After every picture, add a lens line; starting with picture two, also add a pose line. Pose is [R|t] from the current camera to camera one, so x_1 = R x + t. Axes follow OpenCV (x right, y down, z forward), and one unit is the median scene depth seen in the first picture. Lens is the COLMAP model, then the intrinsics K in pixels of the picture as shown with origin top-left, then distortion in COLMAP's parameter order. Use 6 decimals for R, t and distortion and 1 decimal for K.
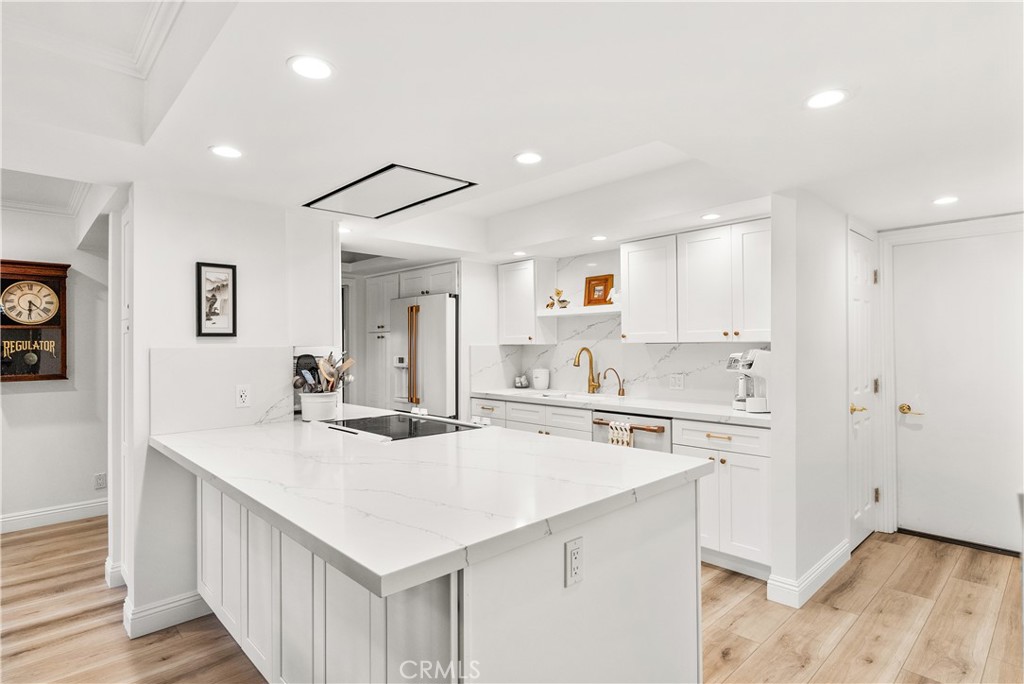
lens RADIAL K [[528.5, 0, 514.6], [0, 528.5, 347.2], [0, 0, 1]] dist [-0.001480, -0.000492]
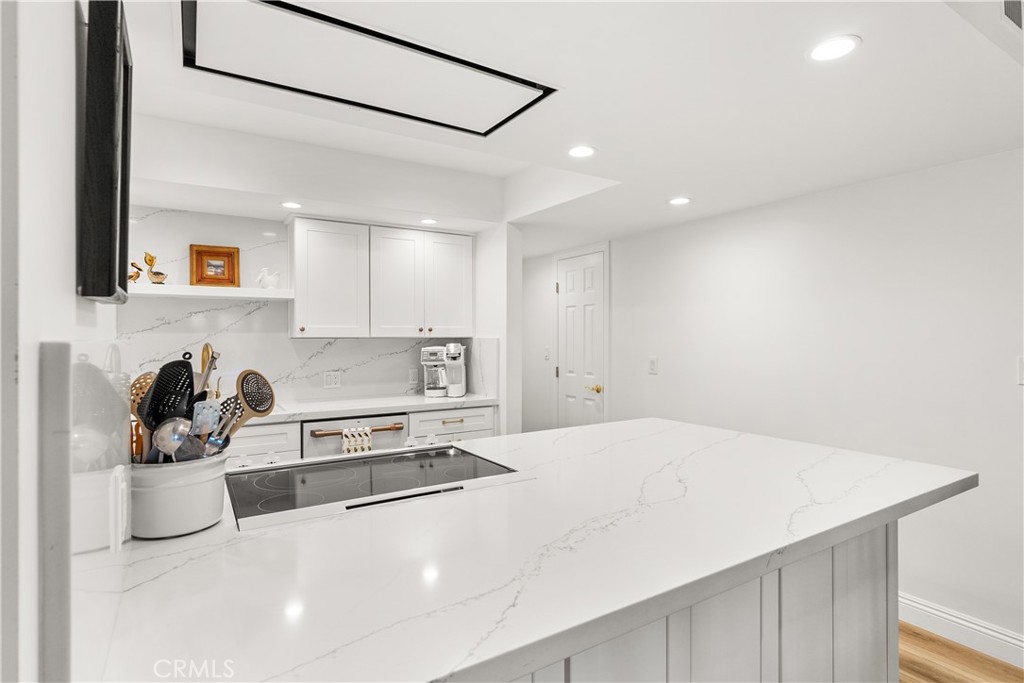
lens RADIAL K [[528.5, 0, 503.2], [0, 528.5, 337.6], [0, 0, 1]] dist [-0.001480, -0.000492]
pose [[0.206964, 0.009894, 0.978298, -0.634583], [0.007021, 0.999908, -0.011598, 0.004860], [-0.978323, 0.009269, 0.206876, 0.605877]]
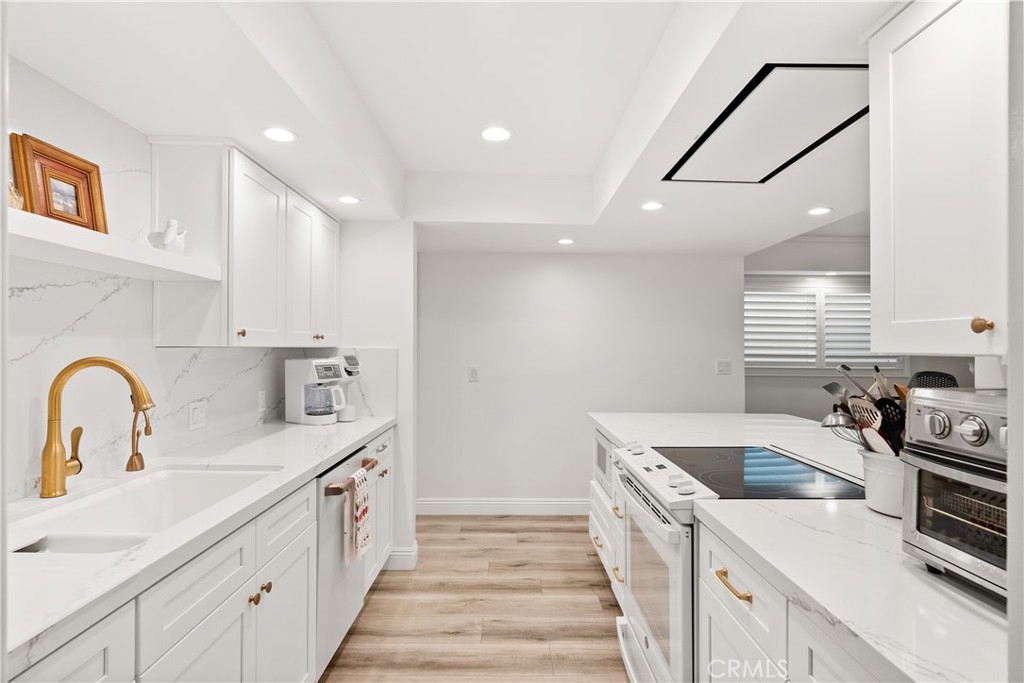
lens RADIAL K [[528.5, 0, 507.3], [0, 528.5, 340.6], [0, 0, 1]] dist [-0.001480, -0.000492]
pose [[-0.731758, 0.004765, 0.681548, -0.380169], [-0.004294, 0.999923, -0.011602, -0.011207], [-0.681551, -0.011417, -0.731682, 1.400766]]
